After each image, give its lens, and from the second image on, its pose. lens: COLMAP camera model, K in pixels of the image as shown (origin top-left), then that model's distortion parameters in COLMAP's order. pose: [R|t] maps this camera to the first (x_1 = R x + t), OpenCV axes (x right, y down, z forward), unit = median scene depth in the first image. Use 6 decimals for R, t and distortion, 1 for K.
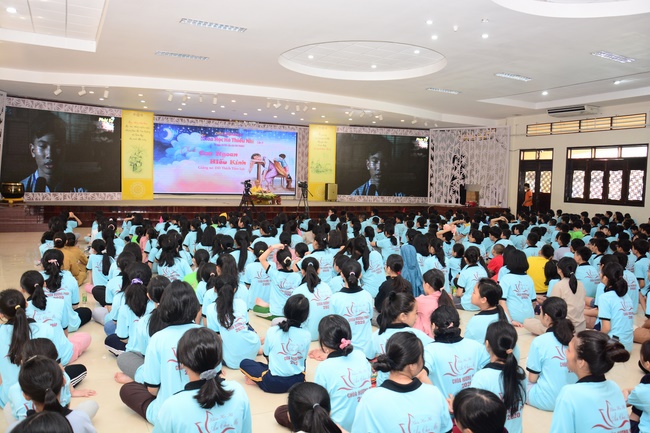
lens RADIAL K [[505.4, 0, 325.0], [0, 505.4, 216.5], [0, 0, 1]] dist [-0.127608, 0.008039]
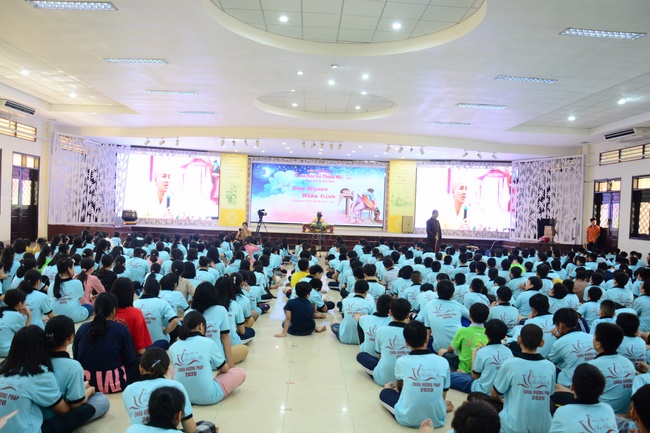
lens RADIAL K [[505.4, 0, 325.0], [0, 505.4, 216.5], [0, 0, 1]] dist [-0.127608, 0.008039]
pose [[0.901408, 0.013139, -0.432772, 0.321784], [-0.044457, 0.997065, -0.062327, 0.007825], [0.430683, 0.075422, 0.899346, -0.009139]]
